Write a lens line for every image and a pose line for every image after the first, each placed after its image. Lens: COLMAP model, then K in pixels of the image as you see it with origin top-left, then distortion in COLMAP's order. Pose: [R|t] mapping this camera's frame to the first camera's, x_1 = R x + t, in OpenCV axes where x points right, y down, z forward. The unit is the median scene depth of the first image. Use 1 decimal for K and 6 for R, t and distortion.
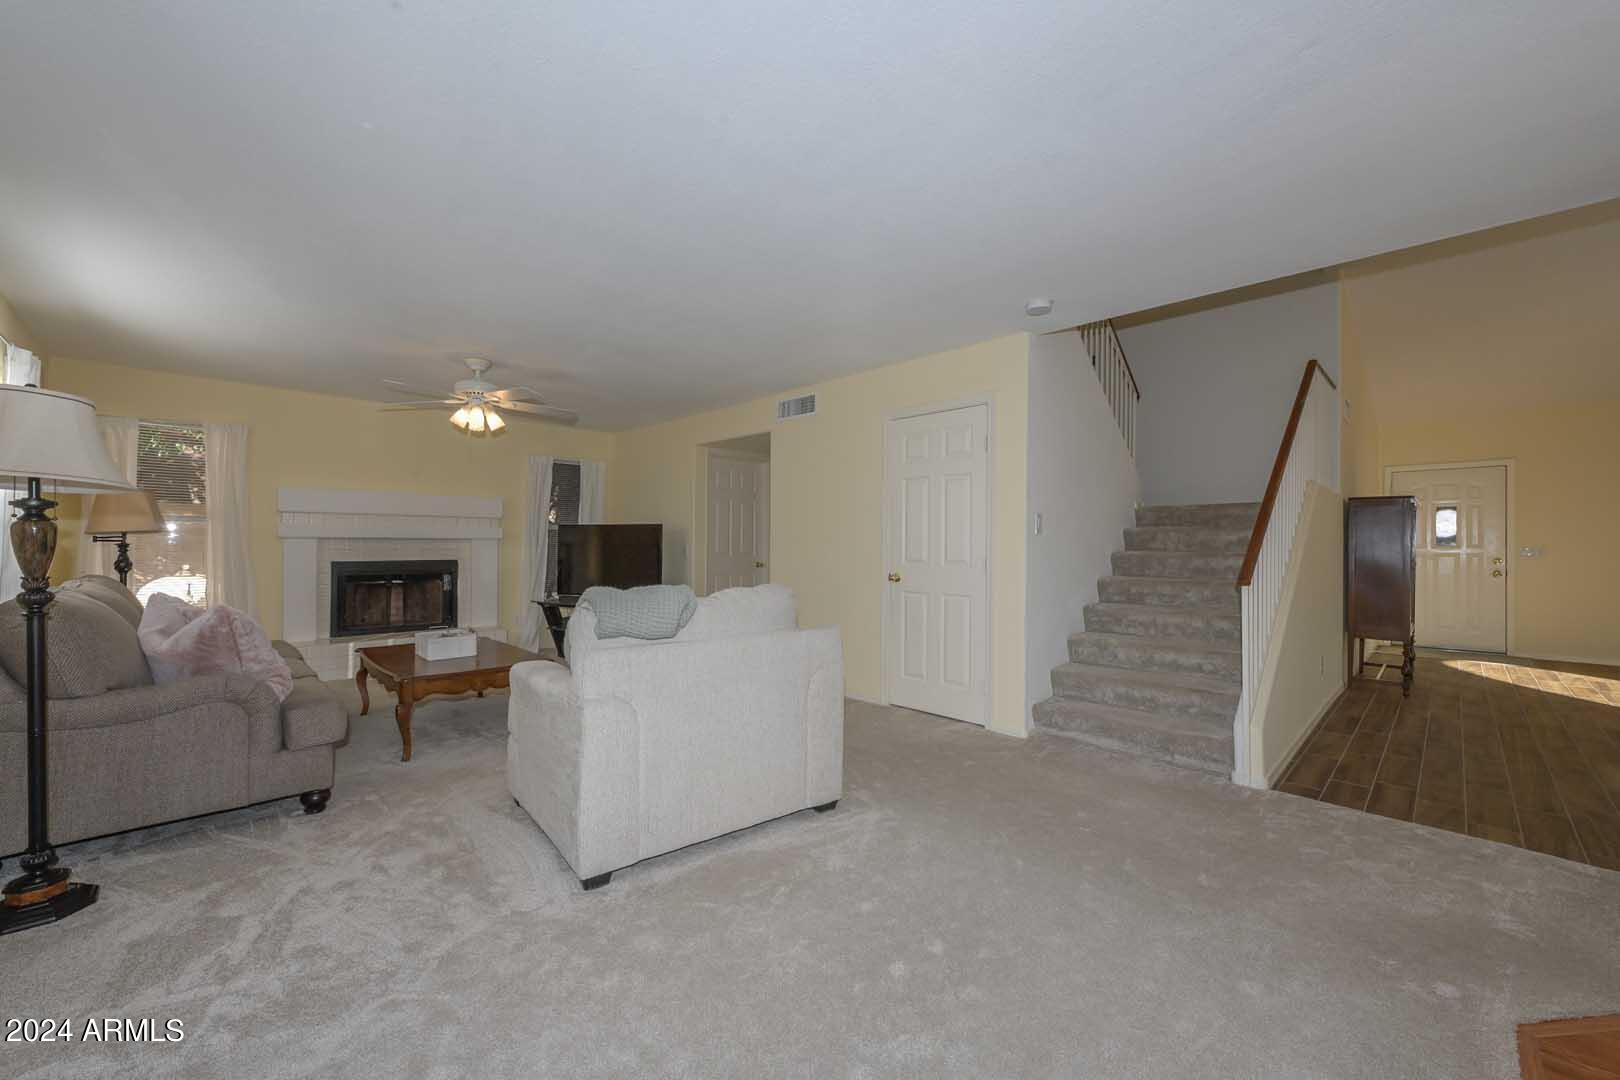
lens RADIAL K [[628.5, 0, 813.4], [0, 628.5, 545.2], [0, 0, 1]] dist [0.000694, -0.001394]
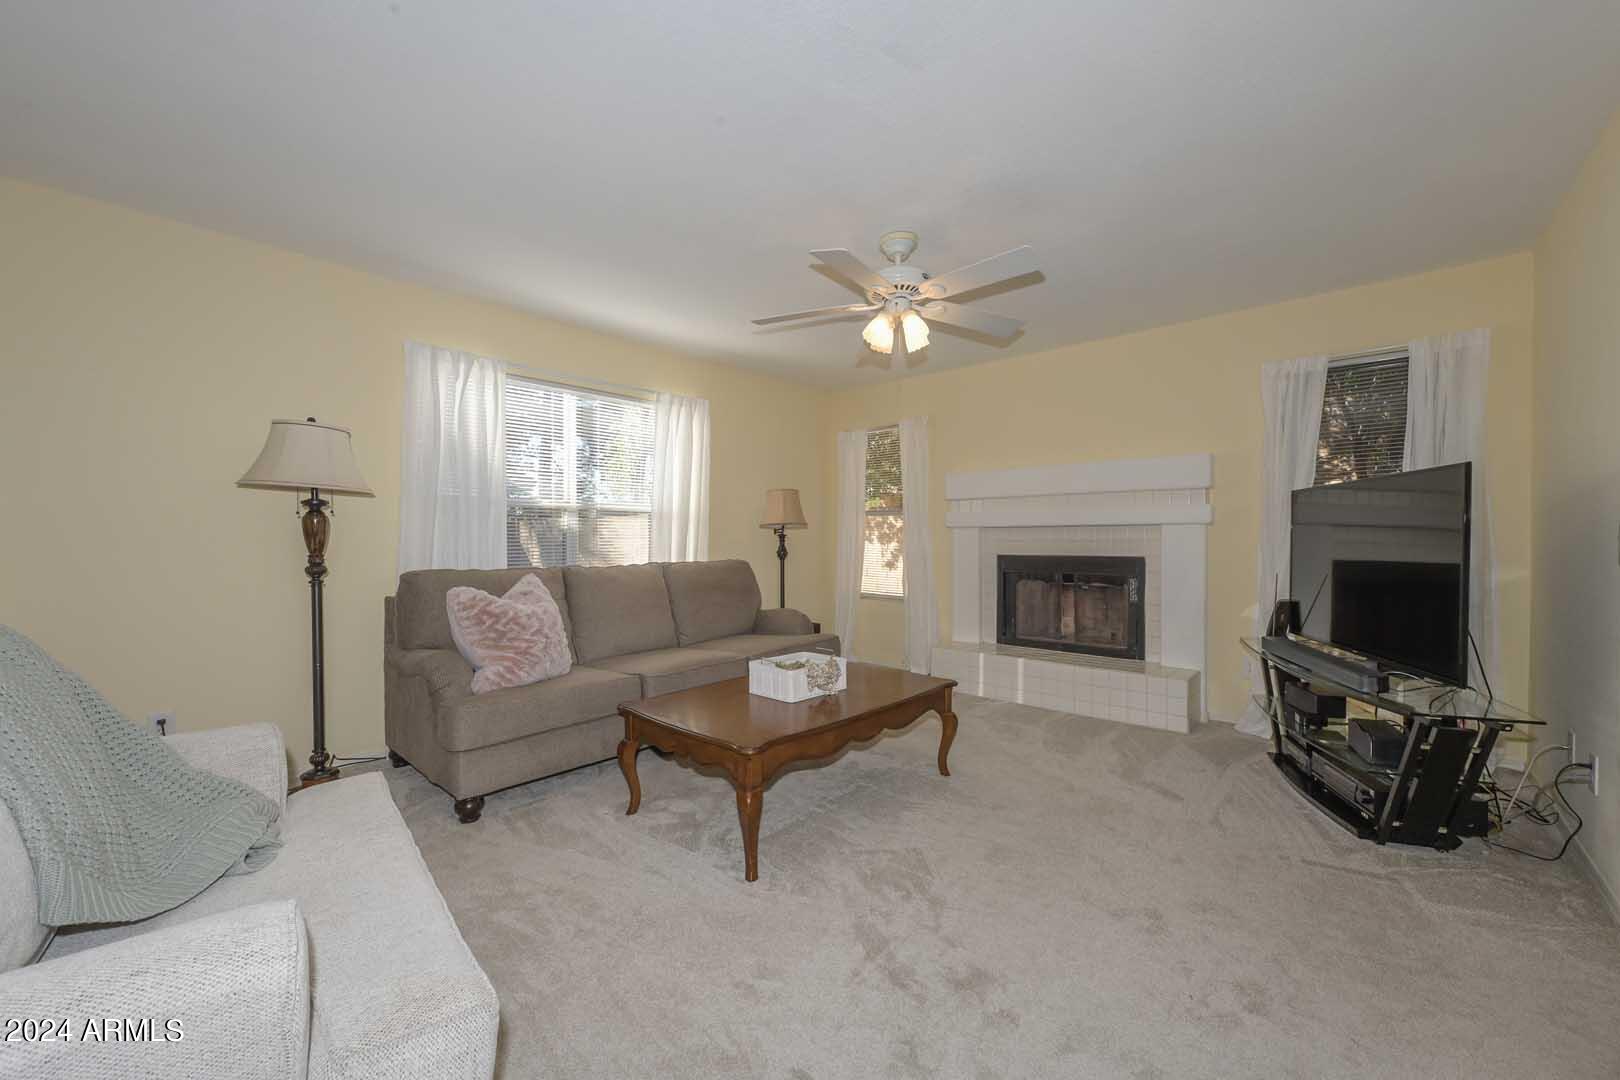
lens RADIAL K [[628.5, 0, 803.6], [0, 628.5, 540.8], [0, 0, 1]] dist [0.000694, -0.001394]
pose [[0.053367, -0.001368, -0.998574, 0.073982], [0.001410, 0.999998, -0.001295, 0.007782], [0.998574, -0.001338, 0.053369, 0.711684]]
